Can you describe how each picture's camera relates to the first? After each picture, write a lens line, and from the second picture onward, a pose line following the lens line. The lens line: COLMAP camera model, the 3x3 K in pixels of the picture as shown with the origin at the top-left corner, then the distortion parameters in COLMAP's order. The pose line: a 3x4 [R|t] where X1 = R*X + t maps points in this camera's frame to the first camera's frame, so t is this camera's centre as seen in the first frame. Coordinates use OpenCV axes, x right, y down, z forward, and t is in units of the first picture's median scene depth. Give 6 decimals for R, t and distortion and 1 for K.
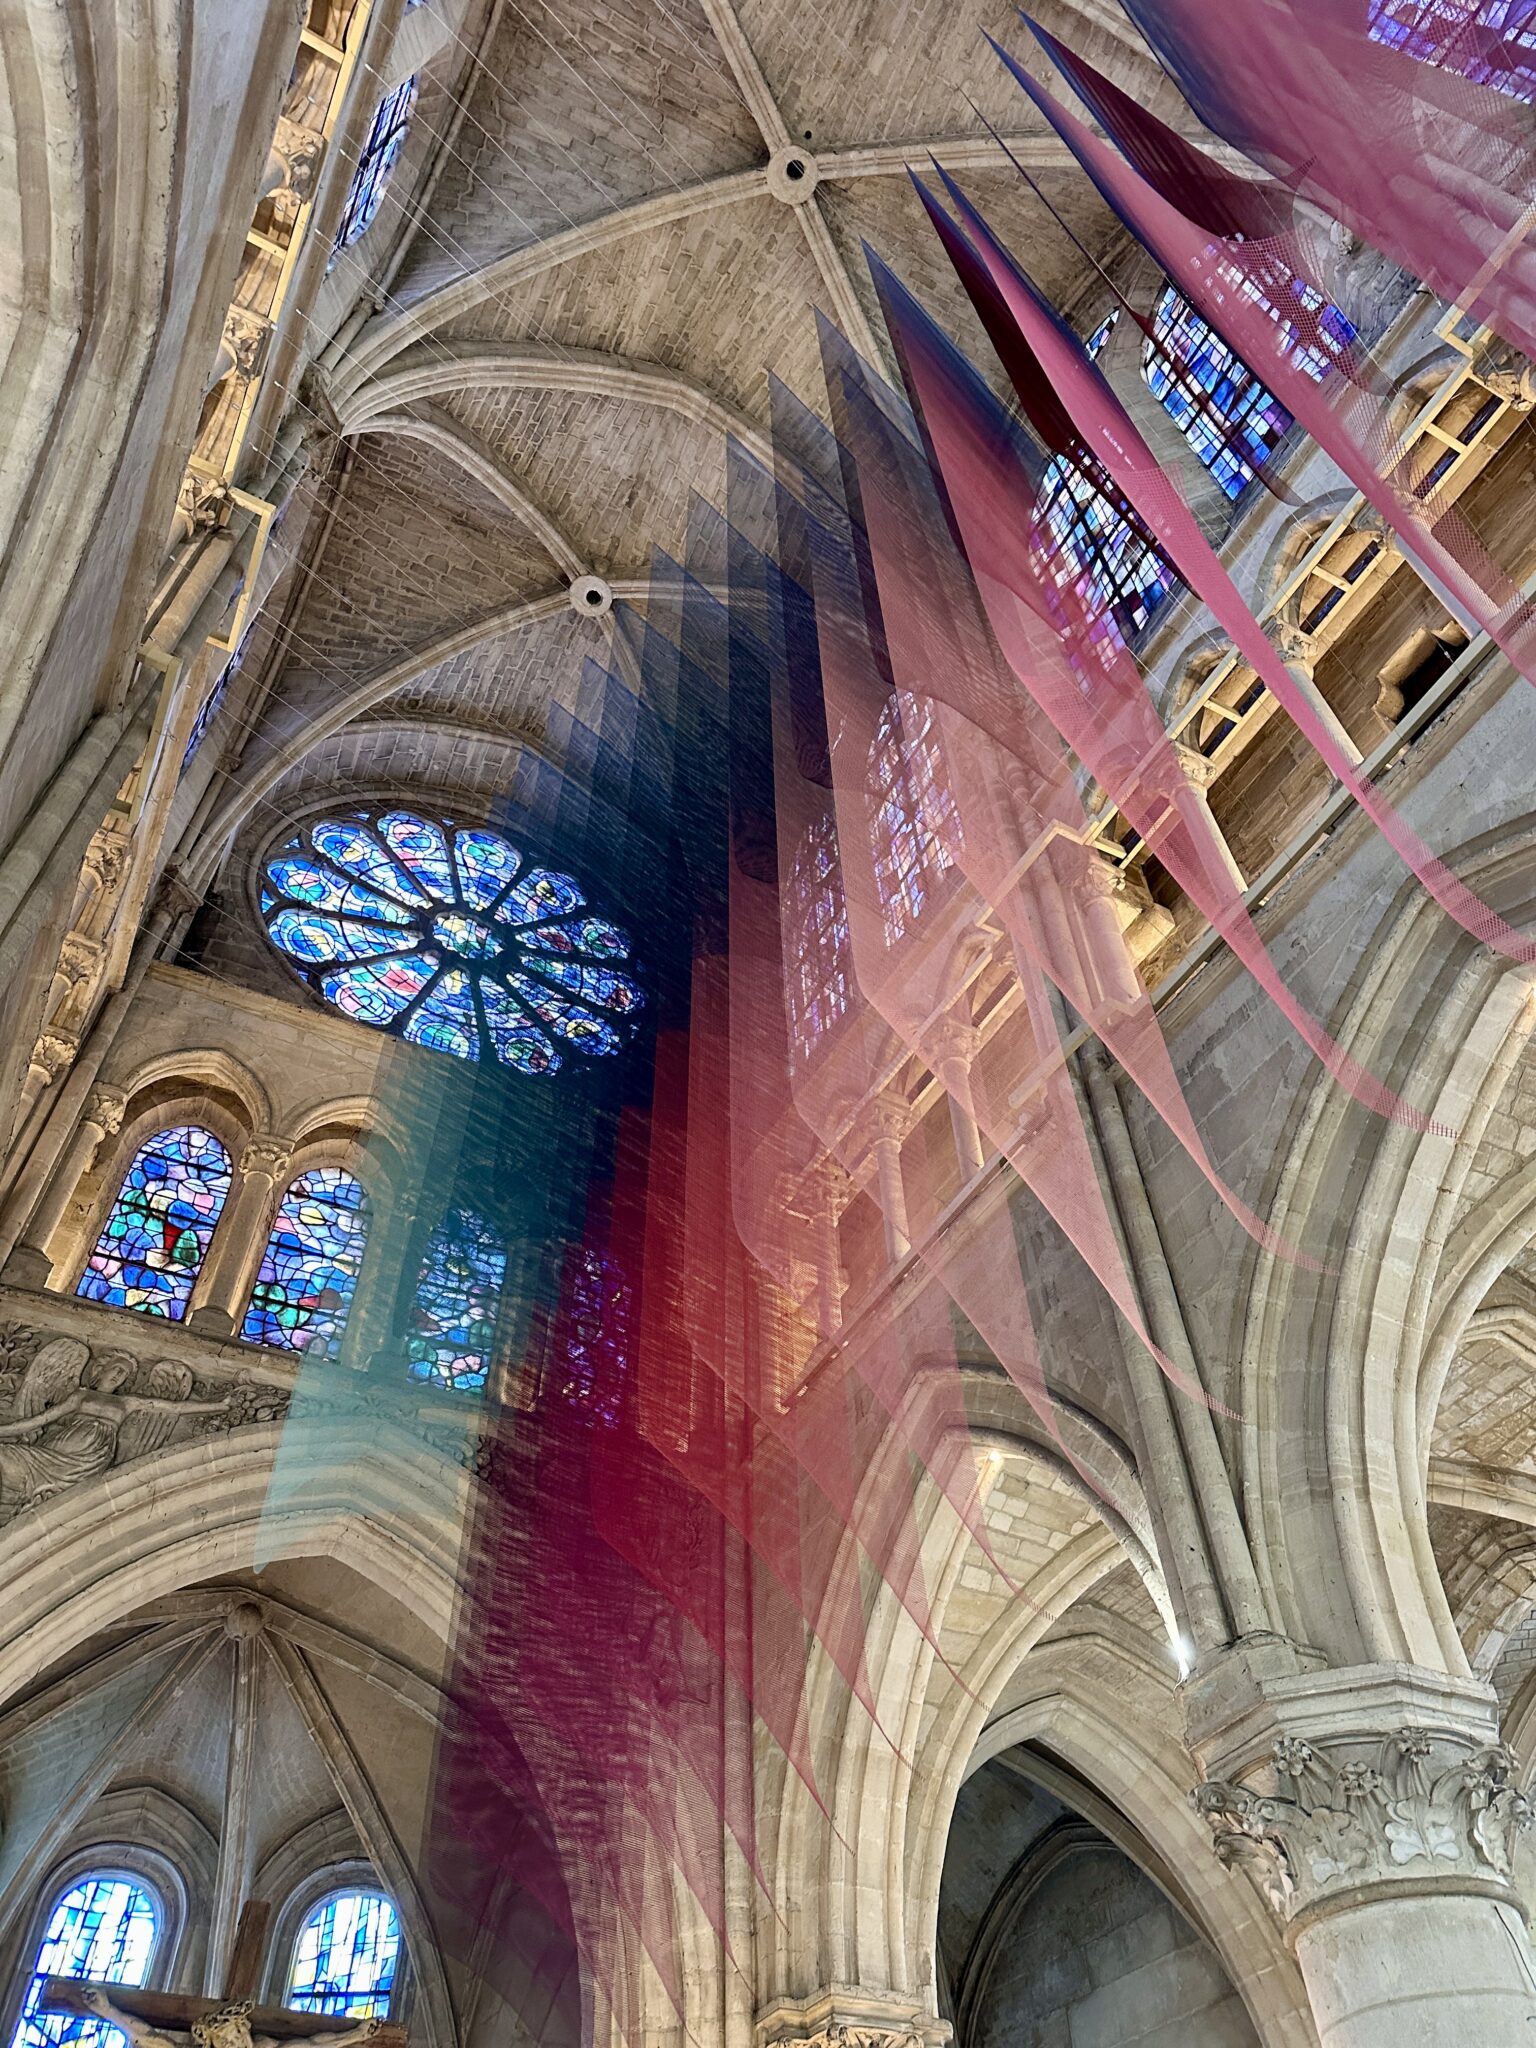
lens RADIAL K [[1404.3, 0, 768.0], [0, 1404.3, 1024.0], [0, 0, 1]] dist [0.129002, -0.230825]
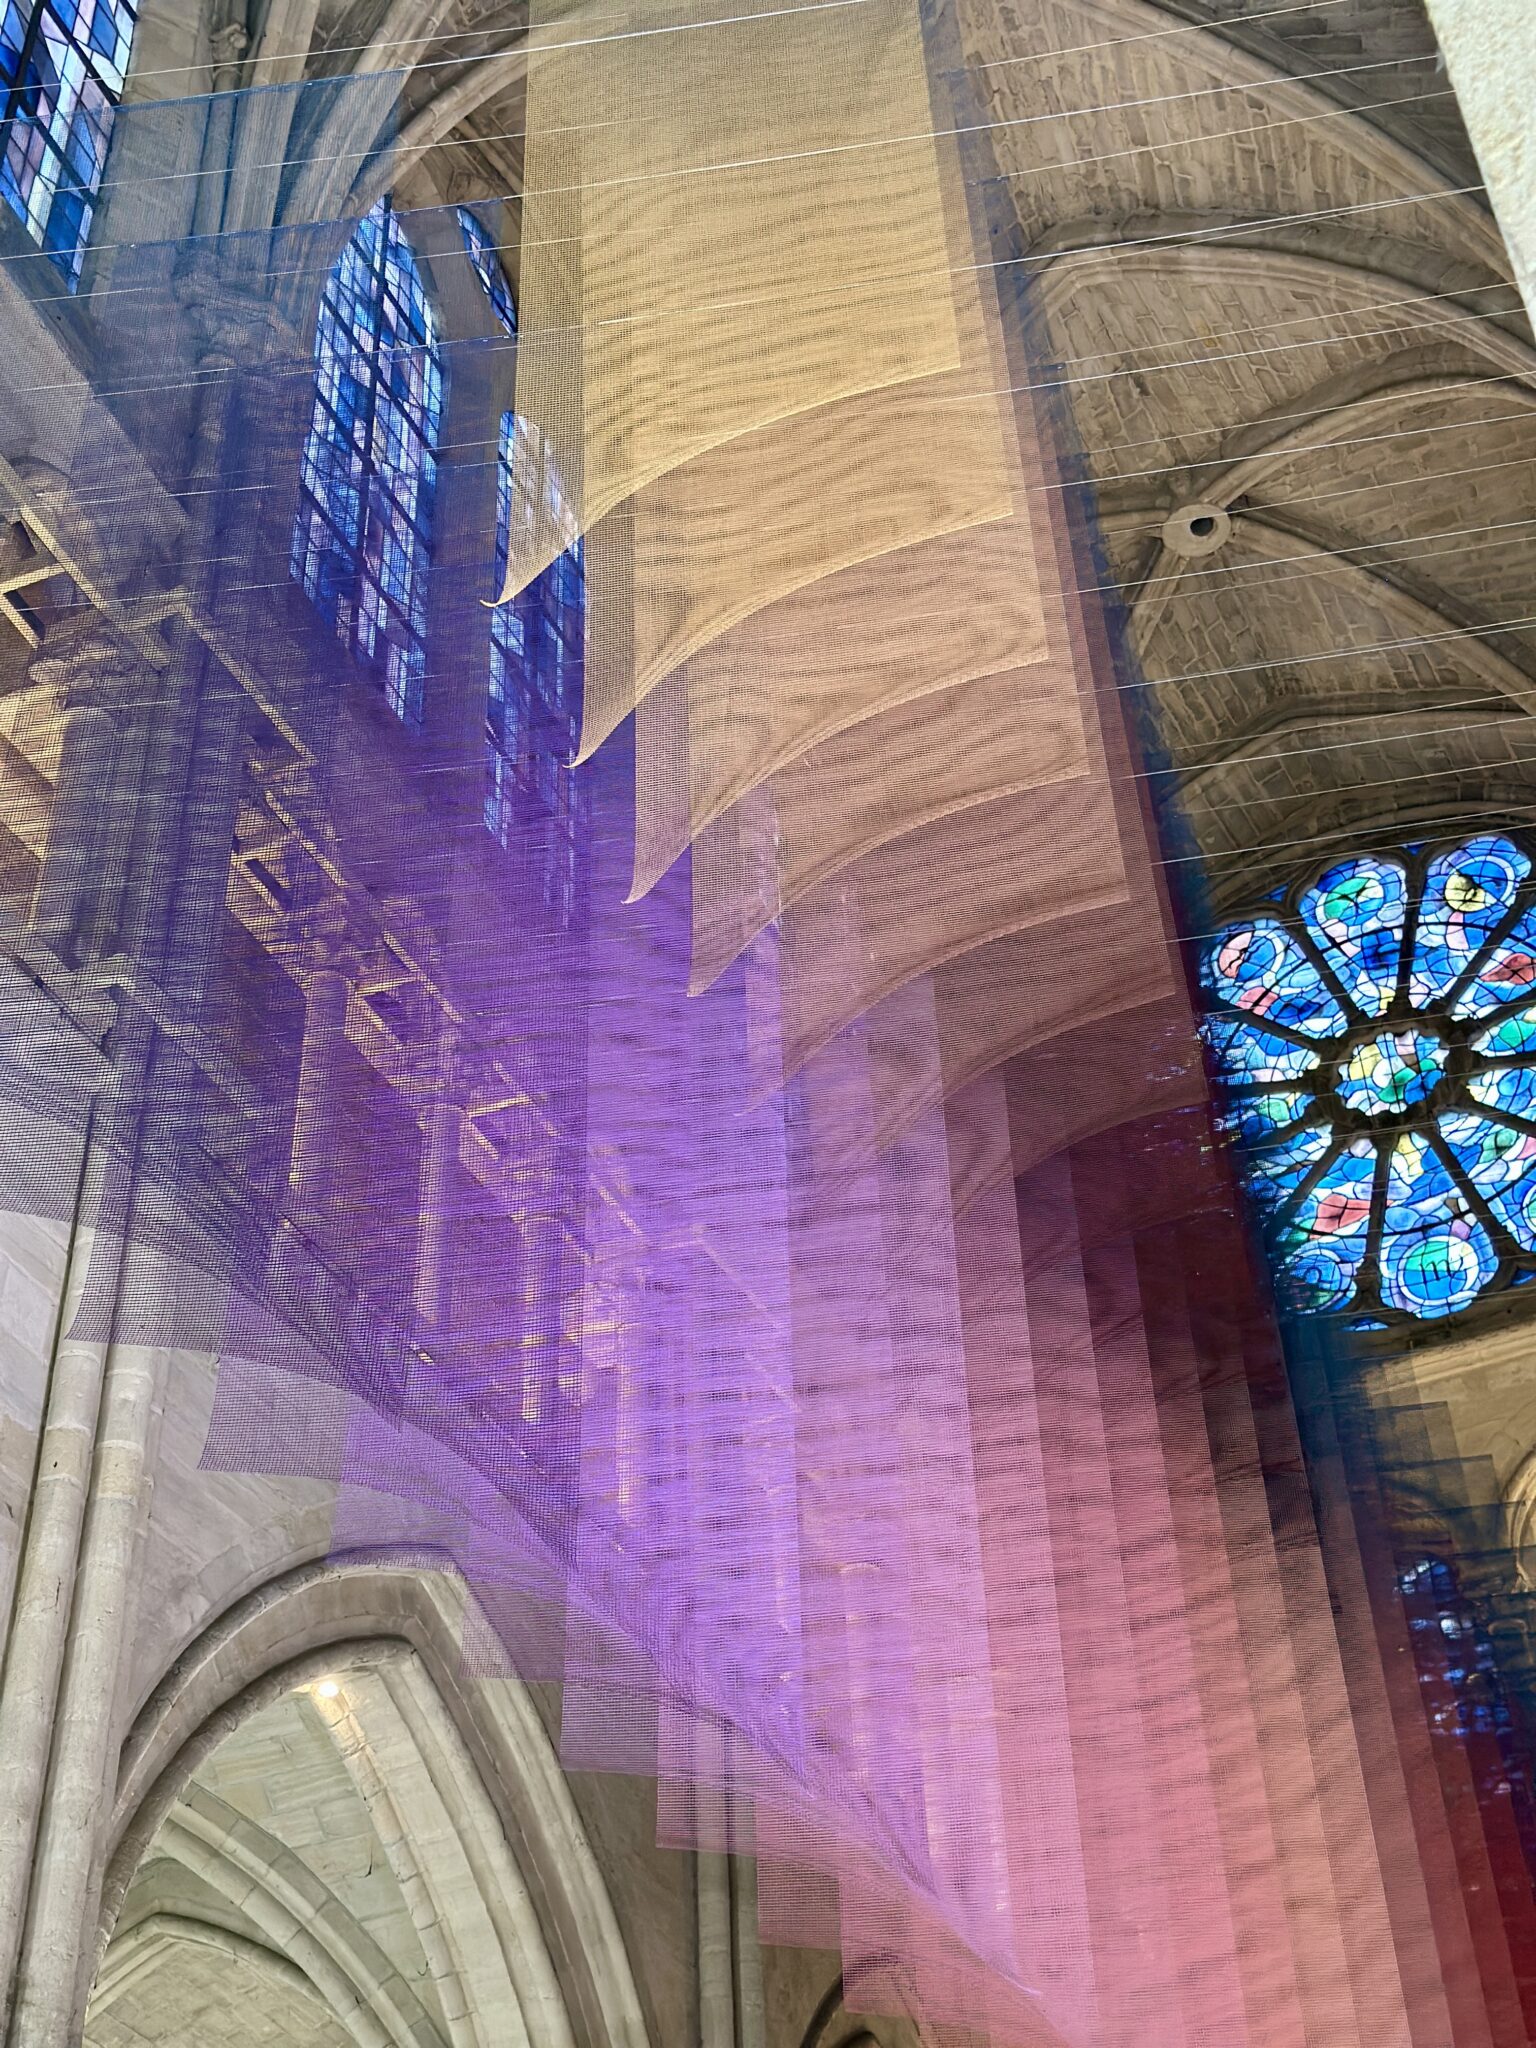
lens RADIAL K [[2808.9, 0, 772.6], [0, 2808.9, 1021.2], [0, 0, 1]] dist [0.137774, -0.148227]
pose [[0.600856, -0.516463, -0.610112, 0.423316], [0.616339, 0.785356, -0.057820, -0.182149], [0.509017, -0.341295, 0.790202, -0.151271]]
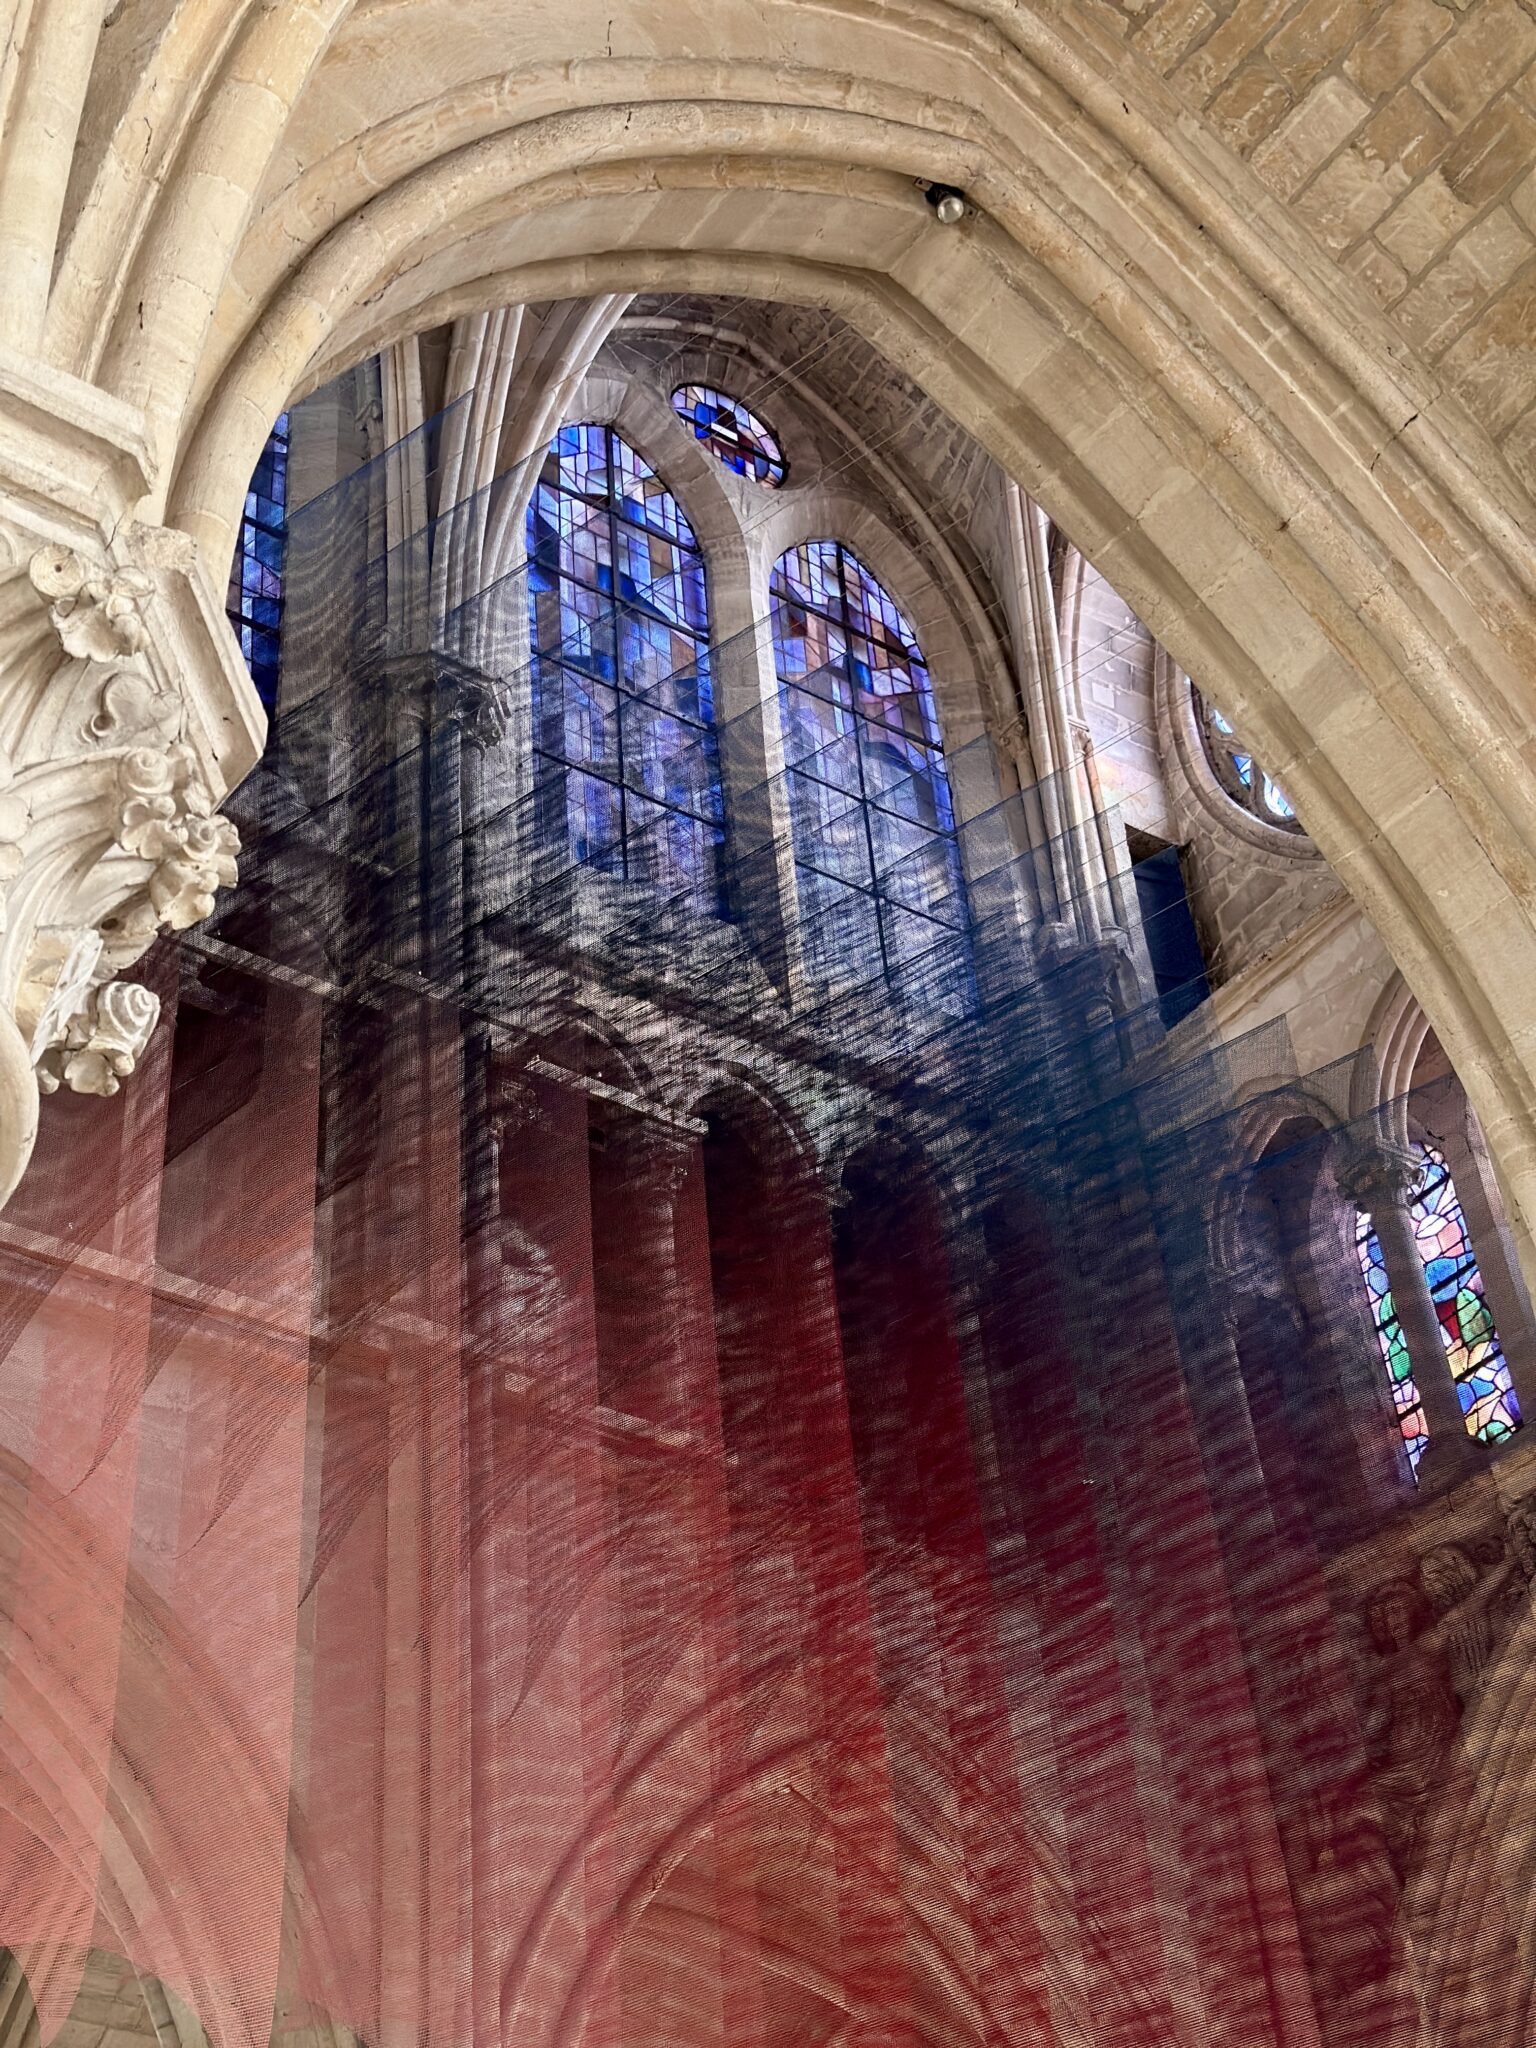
lens RADIAL K [[2808.9, 0, 772.6], [0, 2808.9, 1021.2], [0, 0, 1]] dist [0.137774, -0.148227]
pose [[0.141835, -0.609425, -0.780054, 0.484660], [0.792092, 0.542494, -0.279805, 0.147066], [0.593695, -0.578188, 0.559665, 0.128448]]
